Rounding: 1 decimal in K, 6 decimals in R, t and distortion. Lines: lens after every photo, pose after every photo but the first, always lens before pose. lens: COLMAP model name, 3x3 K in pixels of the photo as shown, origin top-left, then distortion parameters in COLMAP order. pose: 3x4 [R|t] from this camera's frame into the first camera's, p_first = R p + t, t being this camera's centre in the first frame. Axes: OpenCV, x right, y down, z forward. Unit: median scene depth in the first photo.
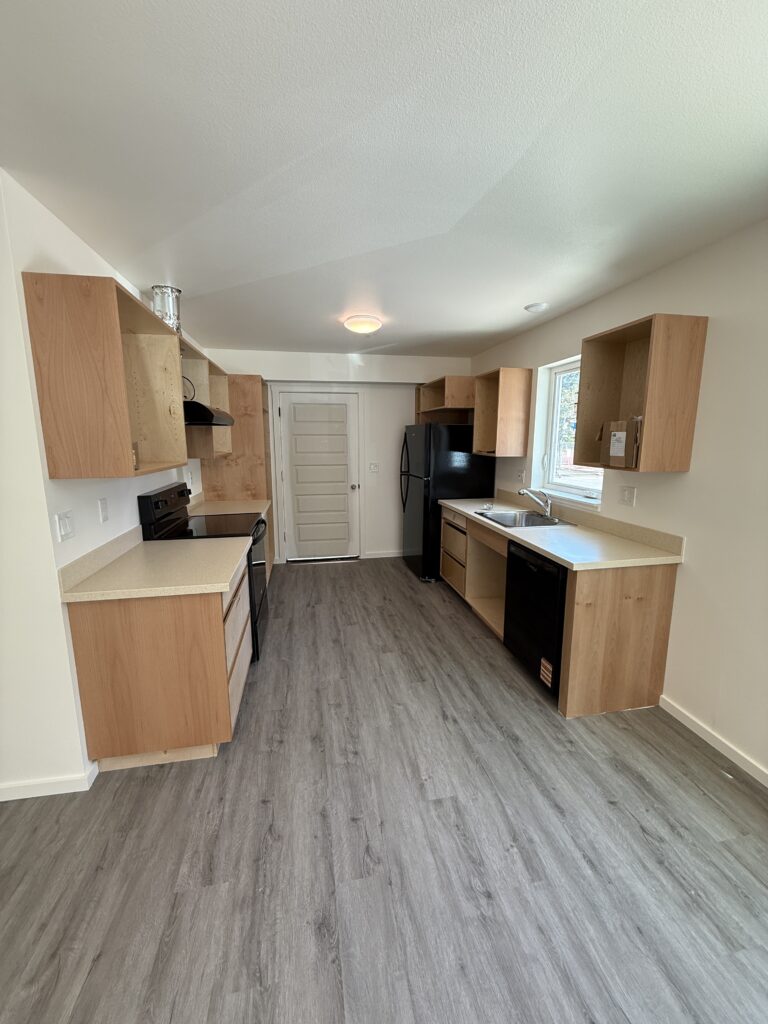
lens RADIAL K [[413.8, 0, 381.5], [0, 413.8, 510.6], [0, 0, 1]] dist [-0.006834, -0.000106]
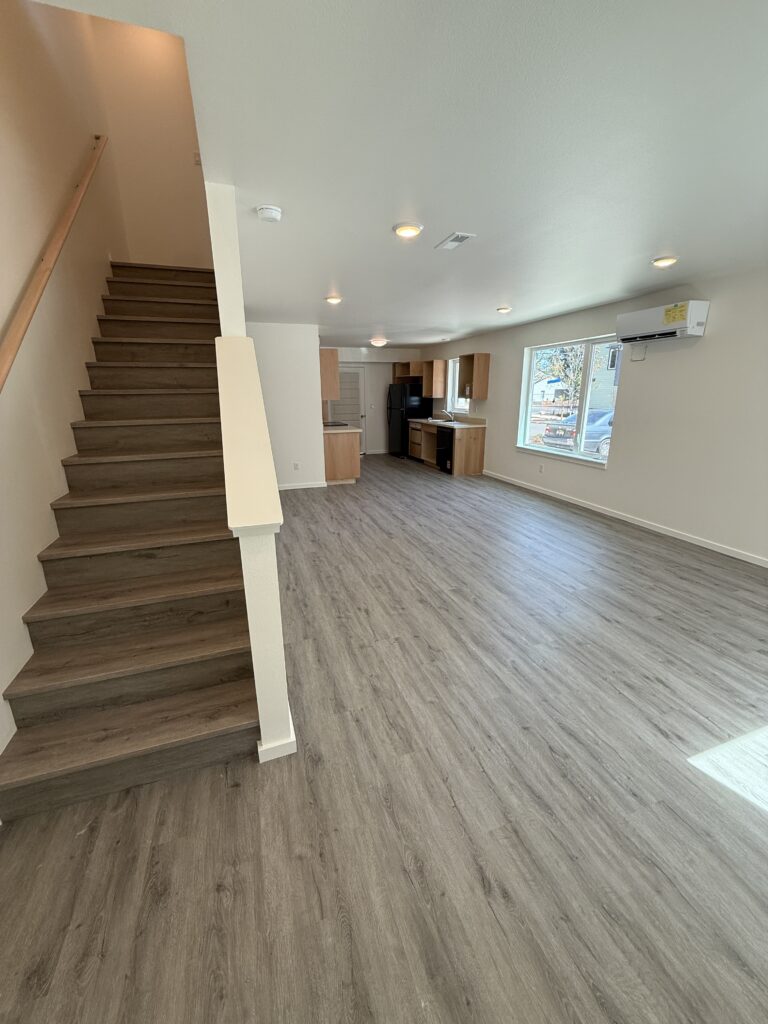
lens RADIAL K [[413.8, 0, 383.9], [0, 413.8, 510.8], [0, 0, 1]] dist [-0.006834, -0.000106]
pose [[0.987150, -0.053977, 0.150407, -0.049655], [0.036740, 0.992673, 0.115109, 0.029041], [-0.155518, -0.108104, 0.981900, -0.171823]]
